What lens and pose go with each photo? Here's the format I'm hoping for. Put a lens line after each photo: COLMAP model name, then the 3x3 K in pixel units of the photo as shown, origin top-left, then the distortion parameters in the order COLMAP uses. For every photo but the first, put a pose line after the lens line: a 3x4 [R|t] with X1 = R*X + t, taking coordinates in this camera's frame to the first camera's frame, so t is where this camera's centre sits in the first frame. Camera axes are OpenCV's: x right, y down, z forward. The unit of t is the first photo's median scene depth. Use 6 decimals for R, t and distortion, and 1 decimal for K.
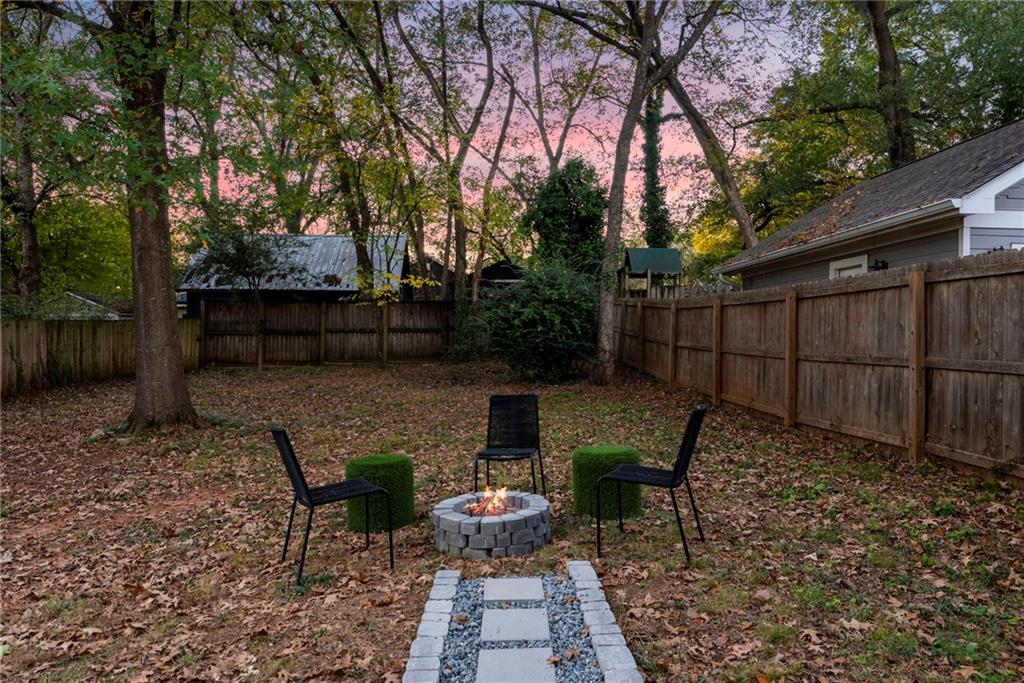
lens RADIAL K [[640.5, 0, 512.0], [0, 640.5, 341.5], [0, 0, 1]] dist [0.005513, 0.001559]
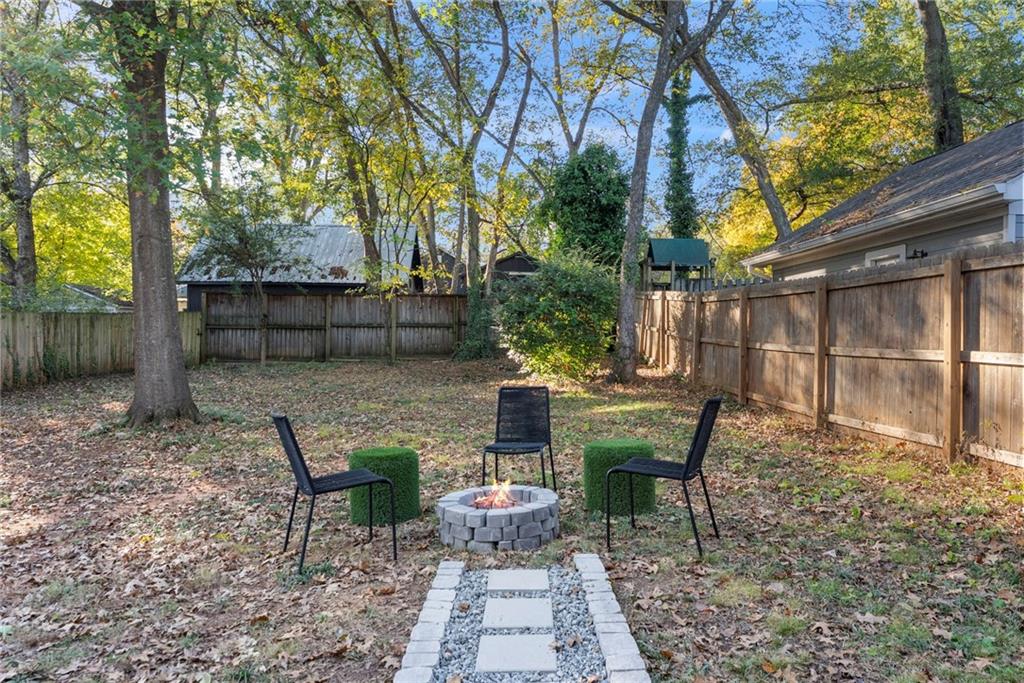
lens RADIAL K [[682.7, 0, 512.0], [0, 682.7, 341.5], [0, 0, 1]] dist [0.004942, 0.003023]
pose [[0.999669, 0.005202, -0.025179, 0.008601], [-0.005135, 0.999983, 0.002719, 0.010404], [0.025192, -0.002589, 0.999679, -0.019183]]
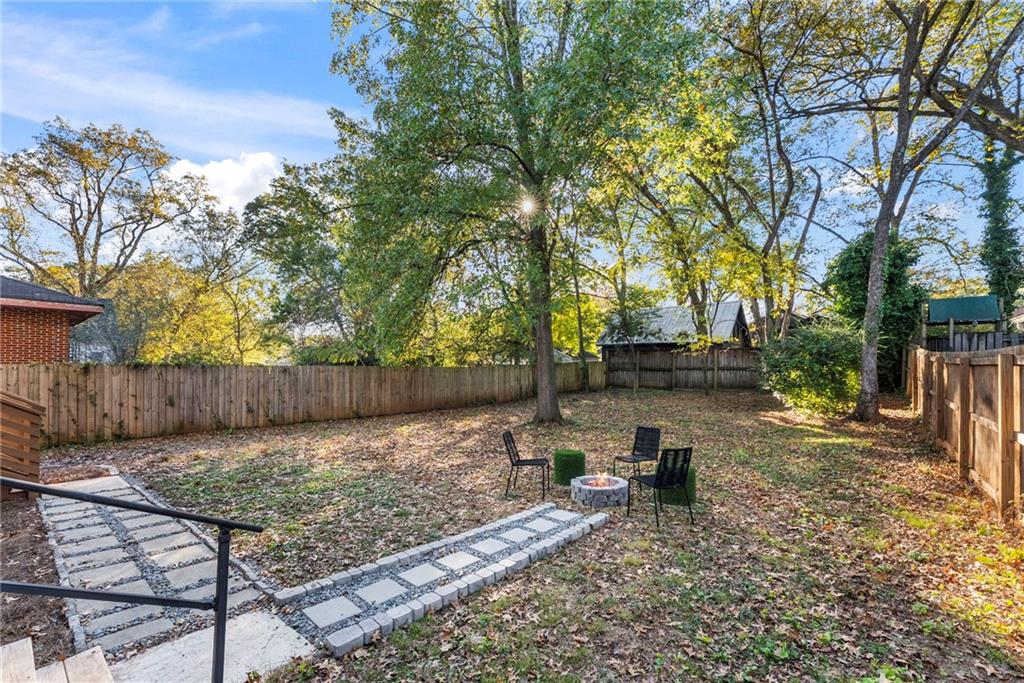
lens RADIAL K [[419.1, 0, 511.6], [0, 419.1, 355.2], [0, 0, 1]] dist [-0.000767, -0.000074]
pose [[0.725103, -0.013530, -0.688508, 0.459504], [-0.005375, 0.999665, -0.025306, -0.076707], [0.688620, 0.022050, 0.724787, -0.117876]]
